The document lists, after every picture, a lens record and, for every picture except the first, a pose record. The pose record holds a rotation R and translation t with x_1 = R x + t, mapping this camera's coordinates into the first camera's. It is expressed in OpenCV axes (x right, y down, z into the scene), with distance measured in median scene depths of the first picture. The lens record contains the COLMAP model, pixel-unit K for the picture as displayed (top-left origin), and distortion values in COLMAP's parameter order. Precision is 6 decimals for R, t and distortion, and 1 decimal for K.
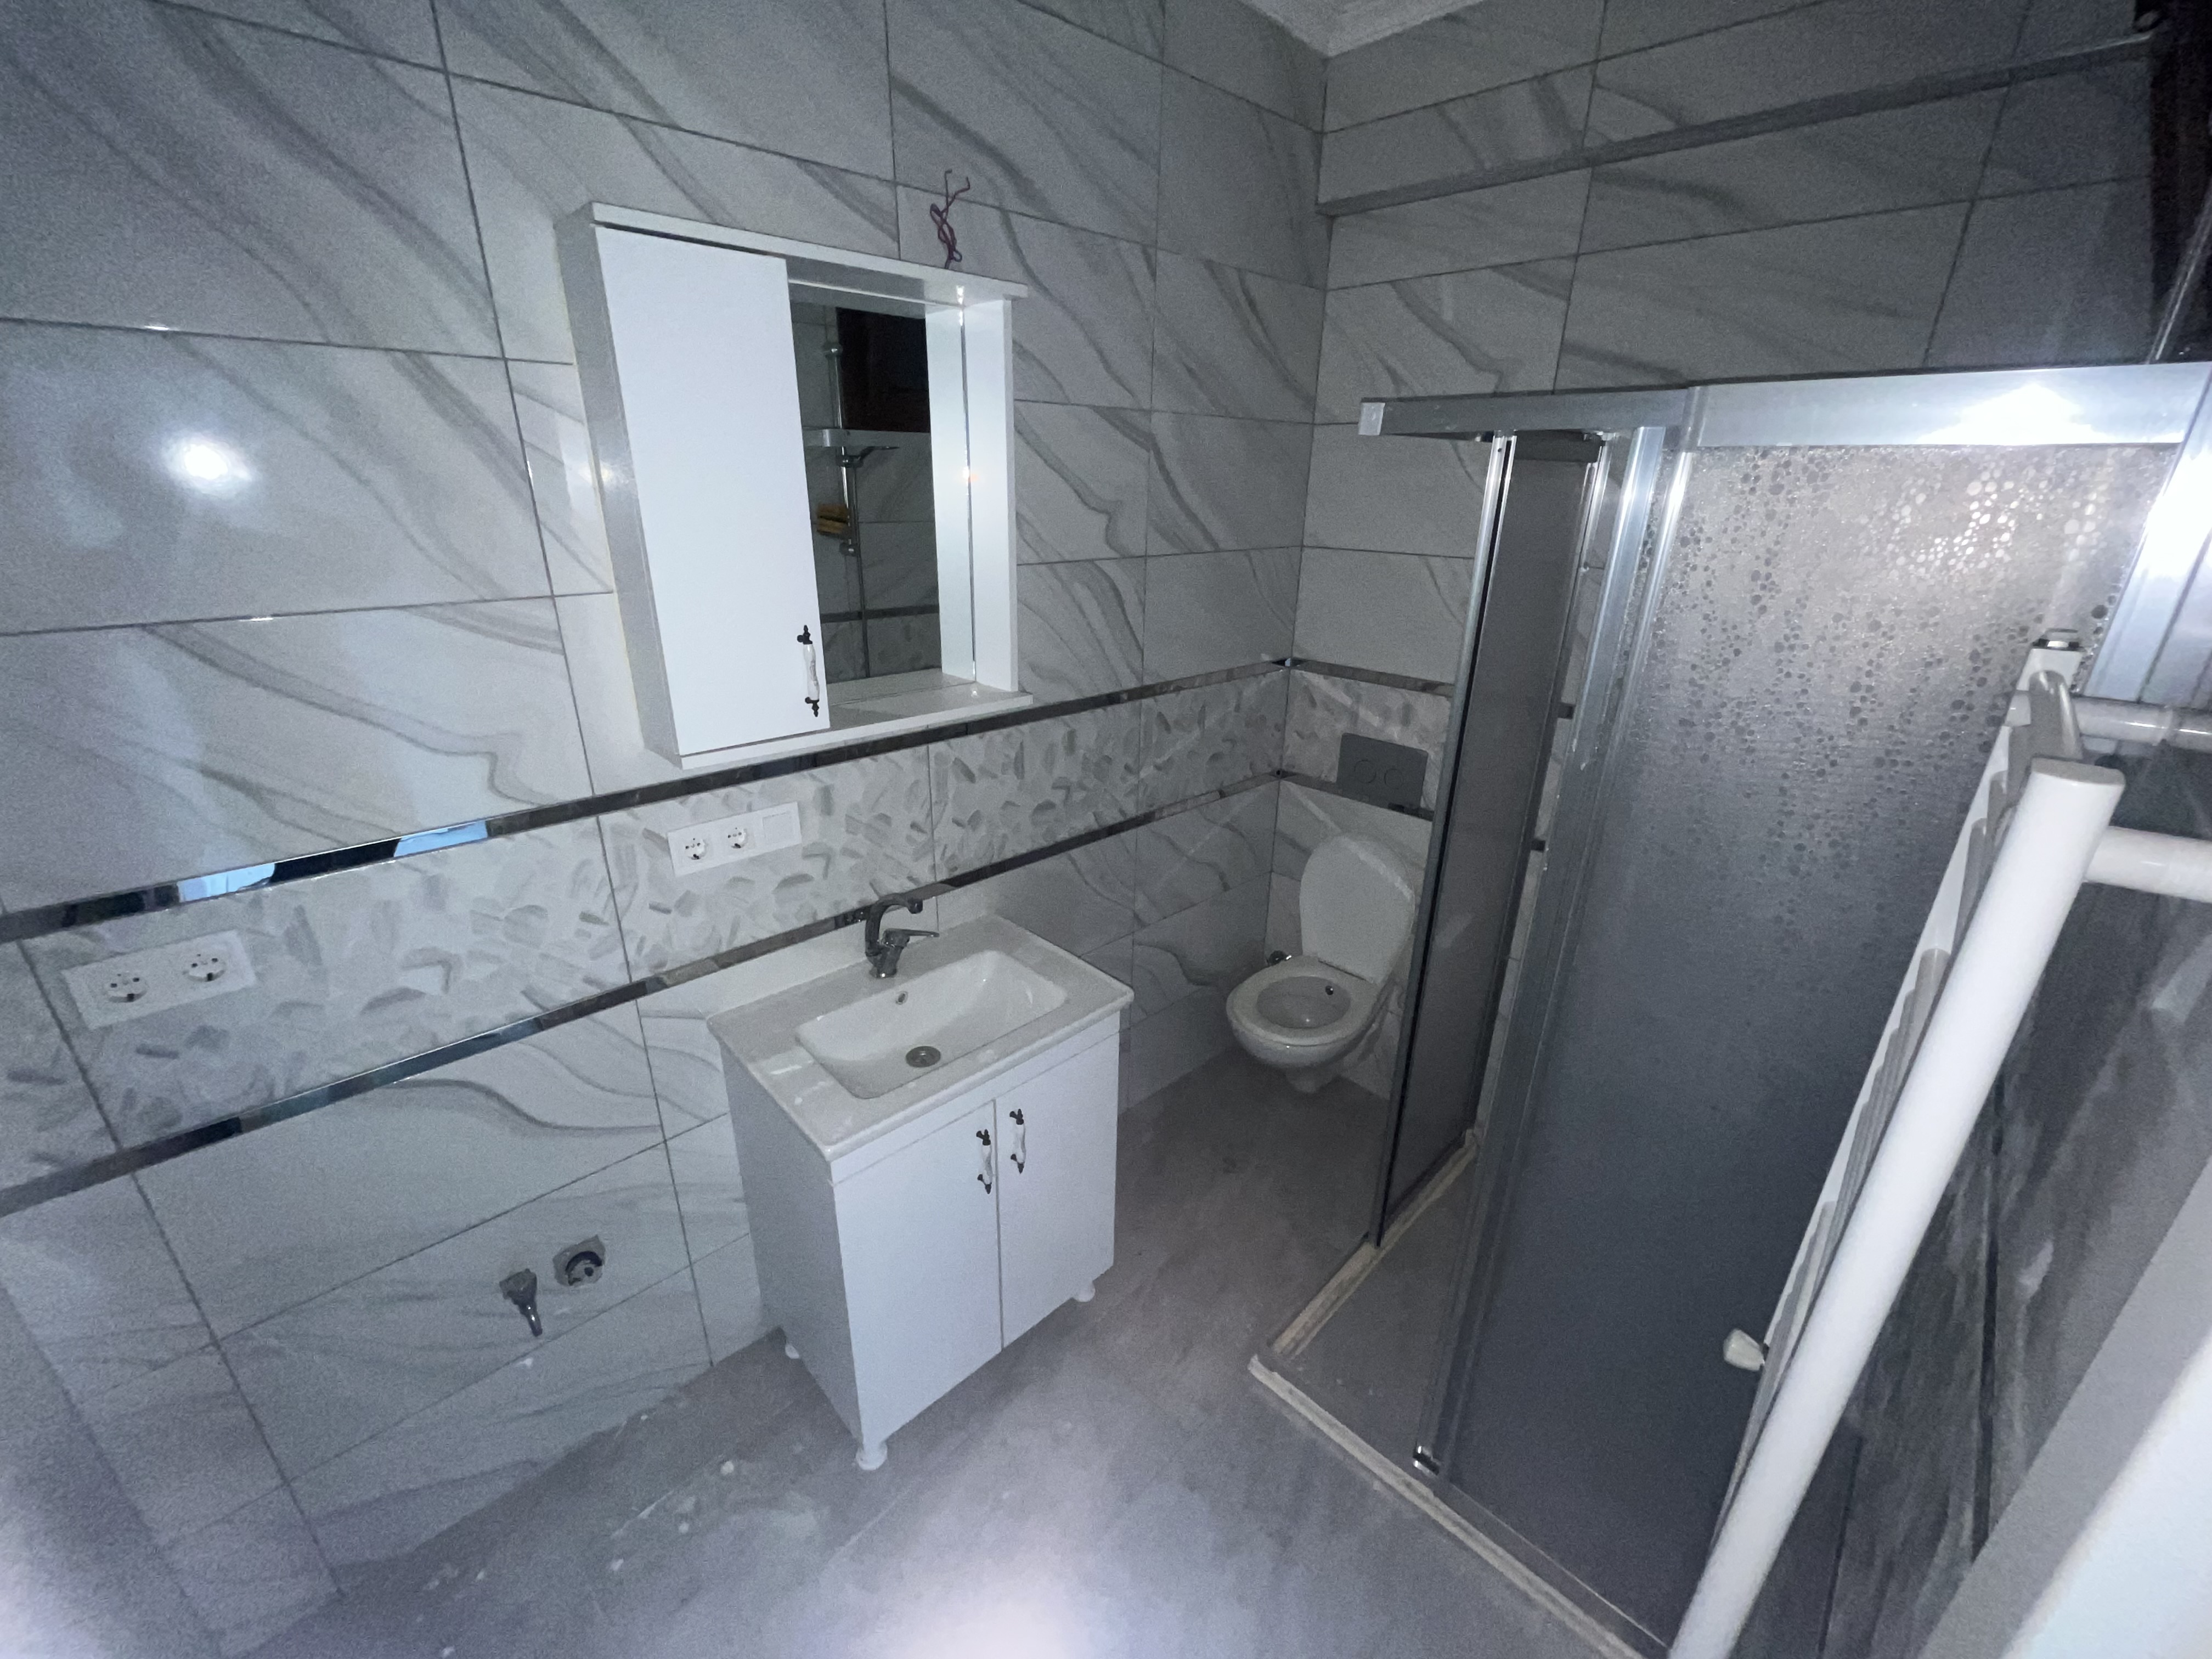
lens RADIAL K [[901.9, 0, 1100.8], [0, 901.9, 828.6], [0, 0, 1]] dist [0.000326, -0.000100]
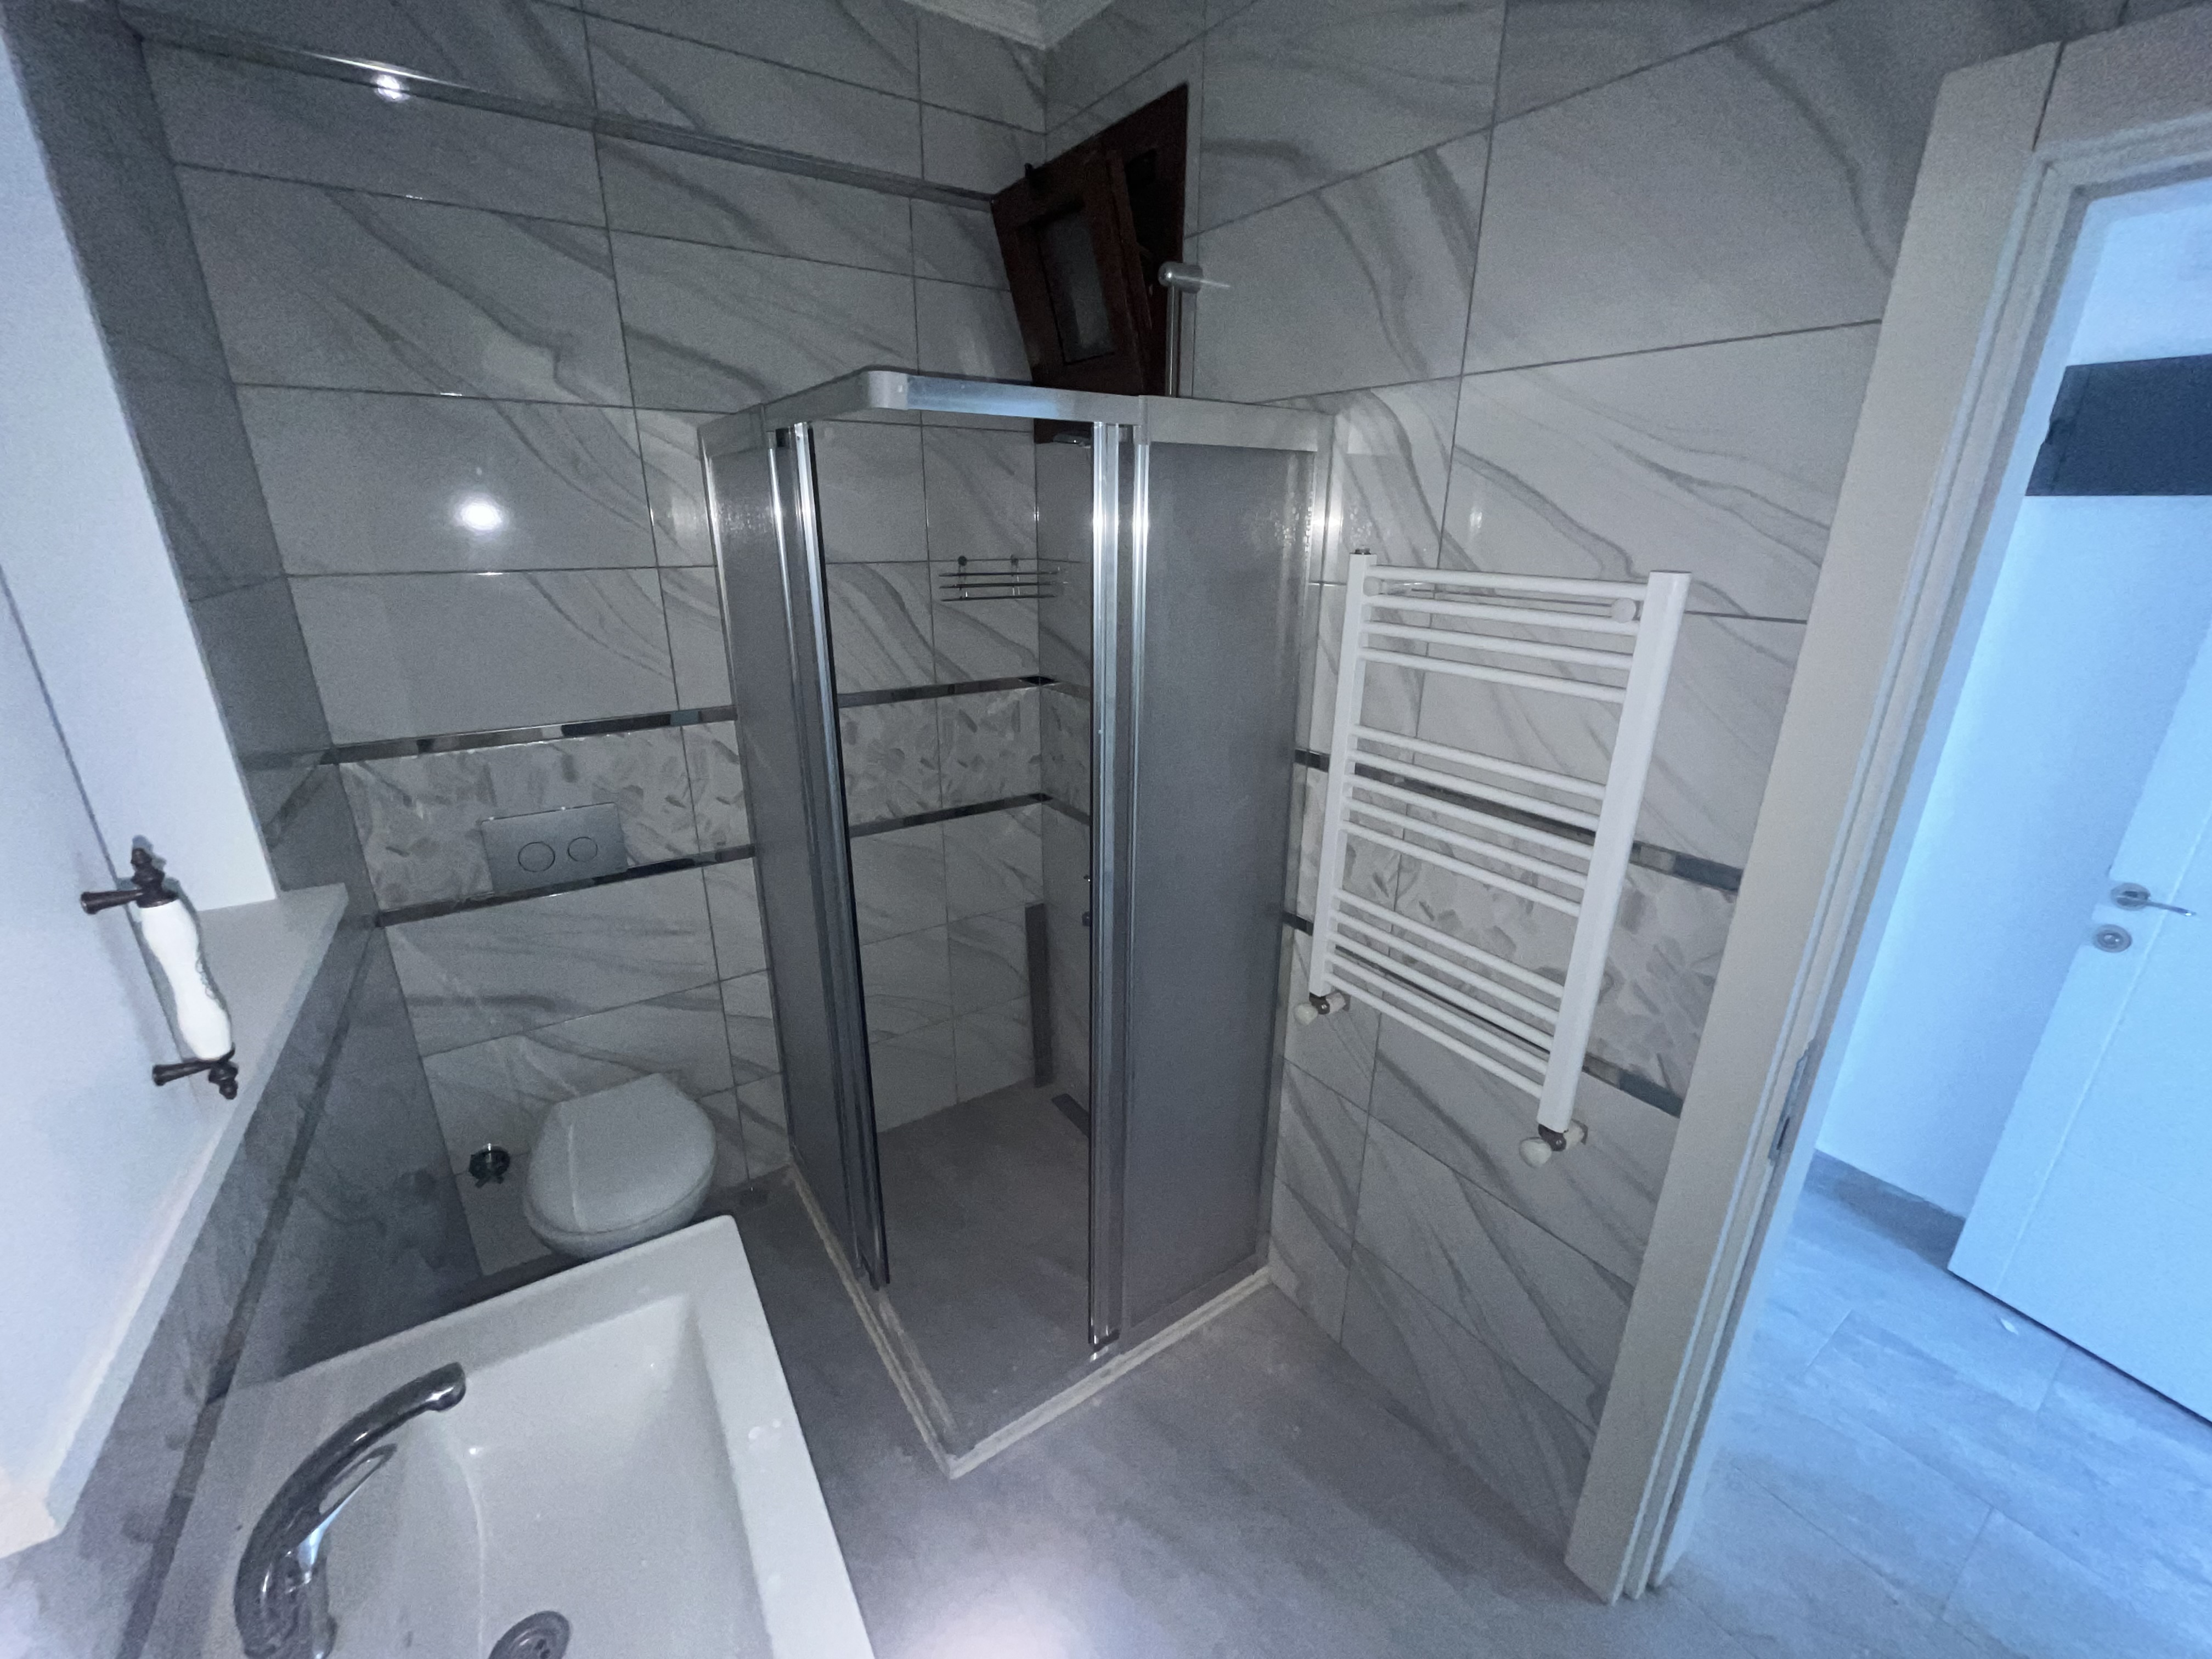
lens RADIAL K [[897.5, 0, 1100.4], [0, 897.5, 827.8], [0, 0, 1]] dist [-0.001567, -0.000363]
pose [[0.198410, -0.334986, 0.921096, -0.448664], [0.356375, 0.900112, 0.250589, -0.155274], [-0.913033, 0.278537, 0.297972, 0.485475]]
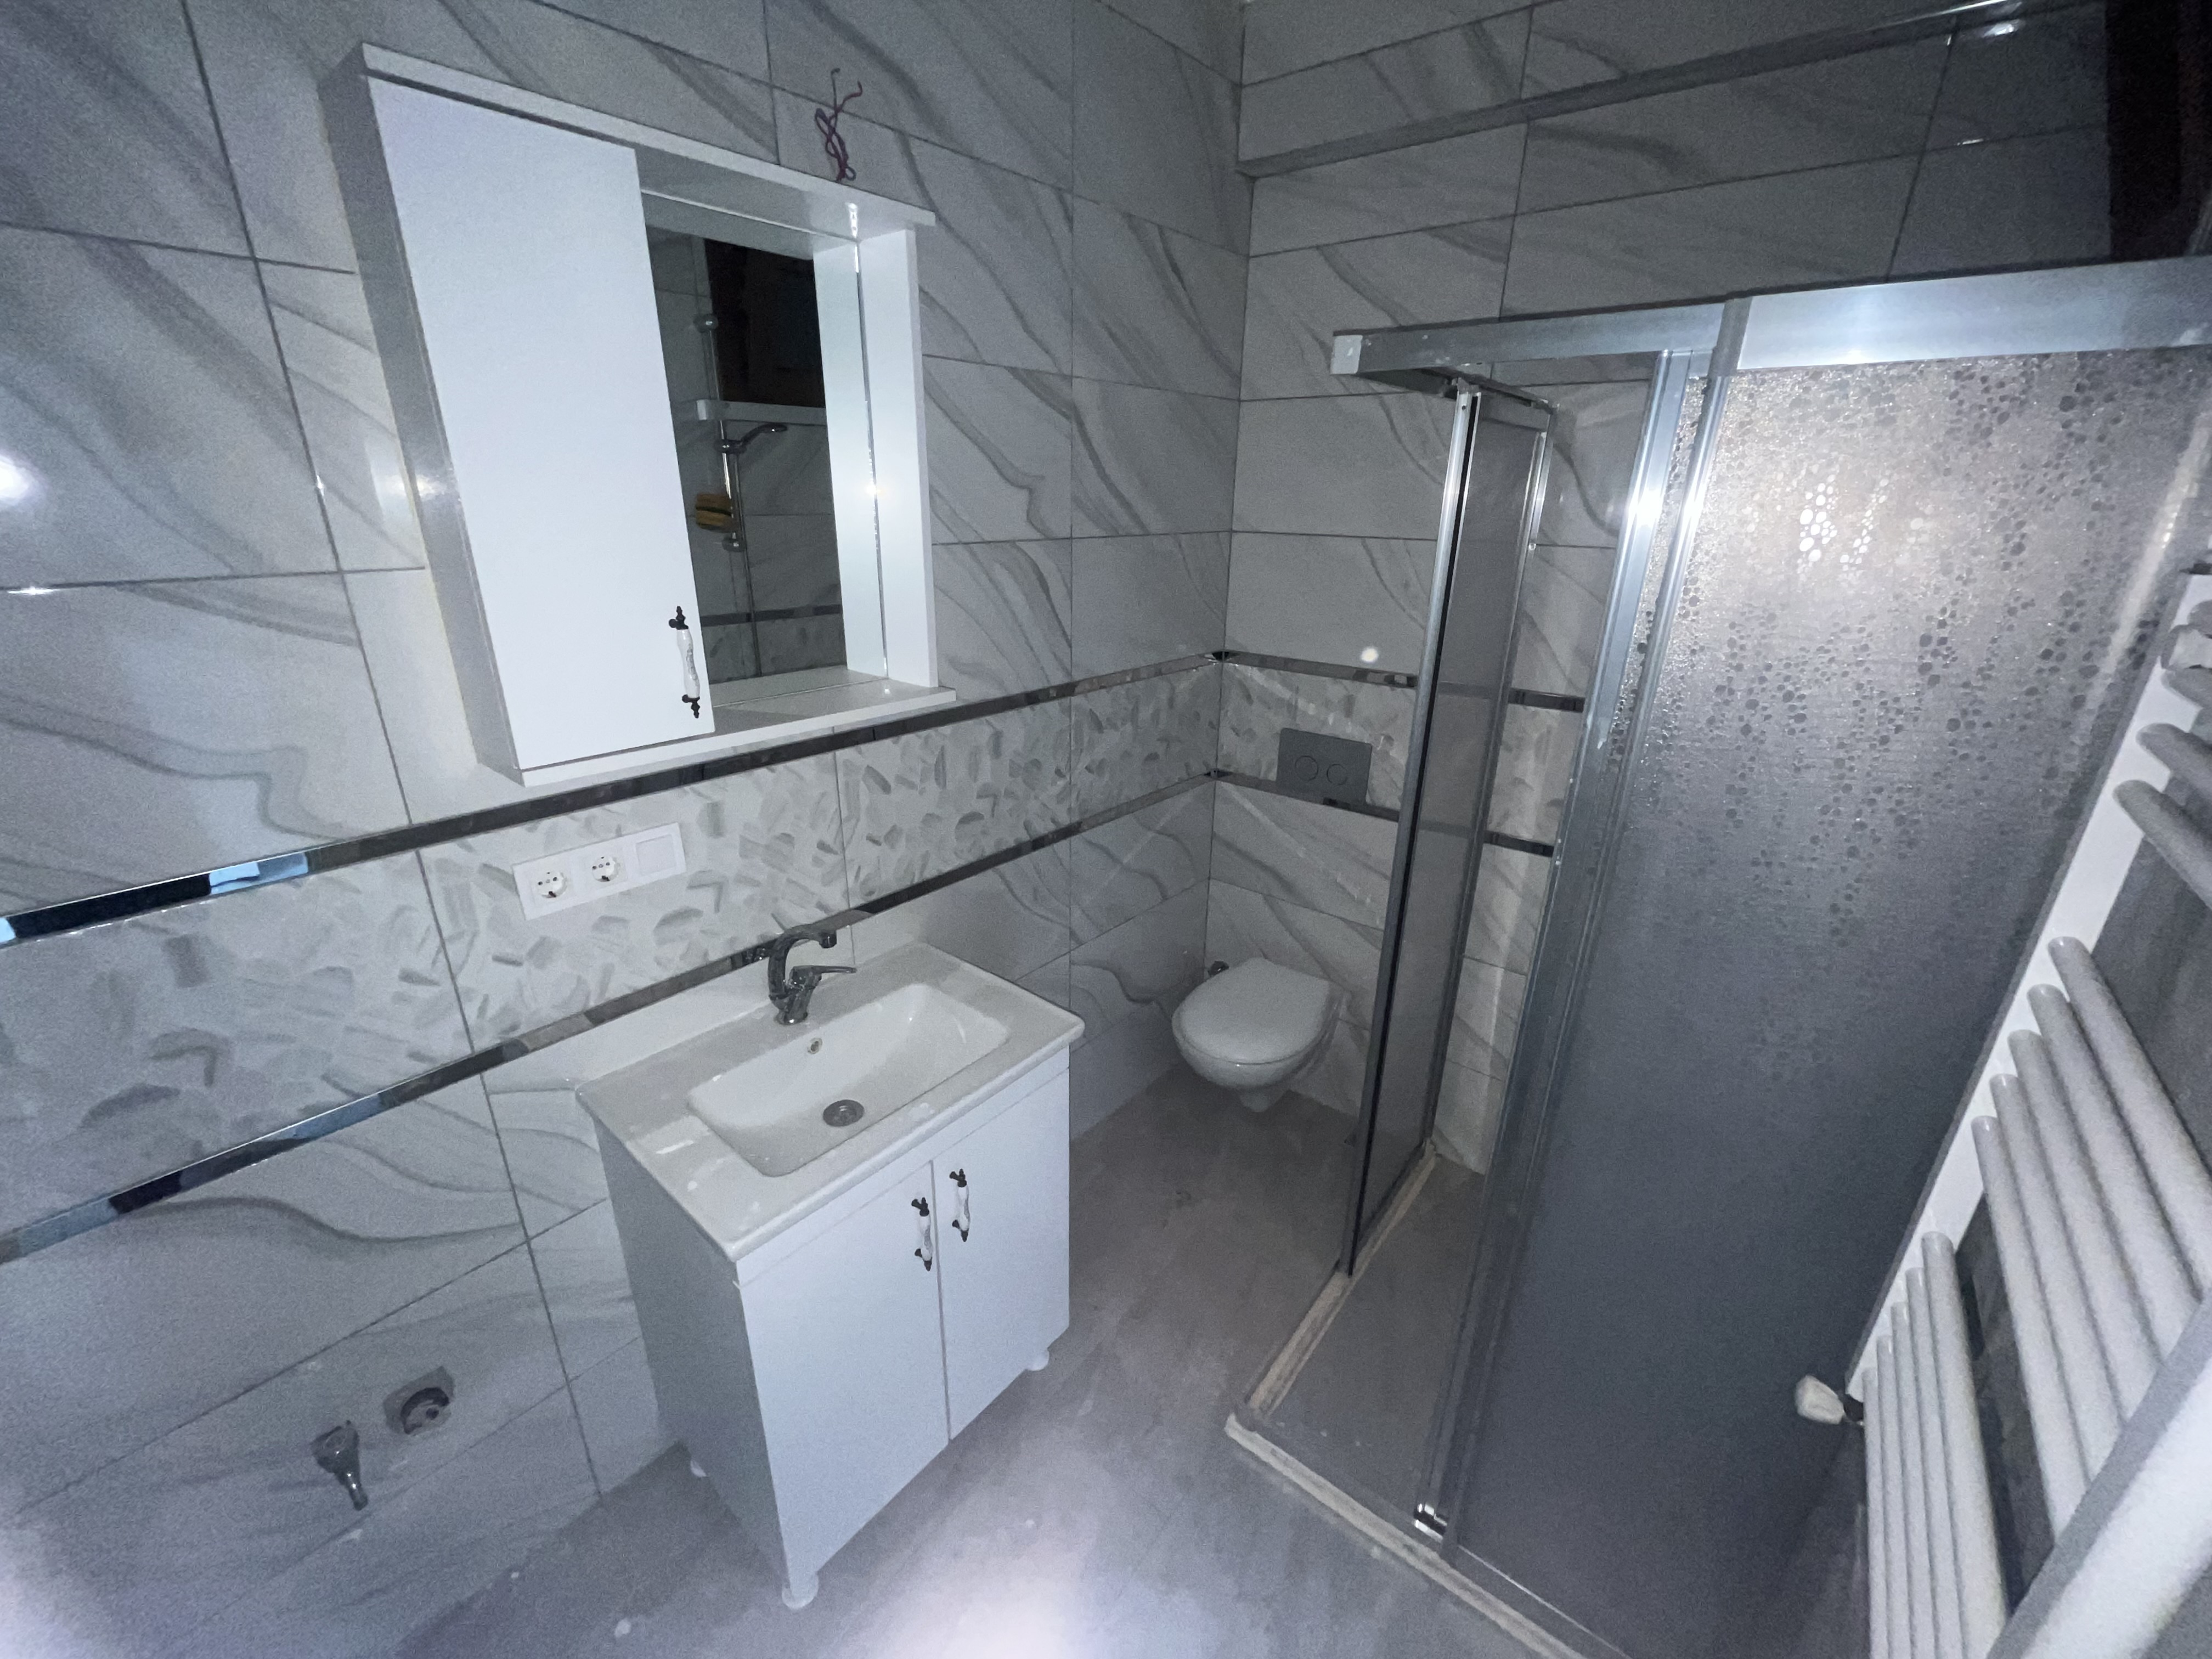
lens RADIAL K [[897.5, 0, 1100.4], [0, 897.5, 827.8], [0, 0, 1]] dist [-0.001567, -0.000363]
pose [[0.993813, -0.041041, 0.103203, -0.031532], [0.042344, 0.999048, -0.010462, 0.000326], [-0.102675, 0.014767, 0.994605, 0.123987]]
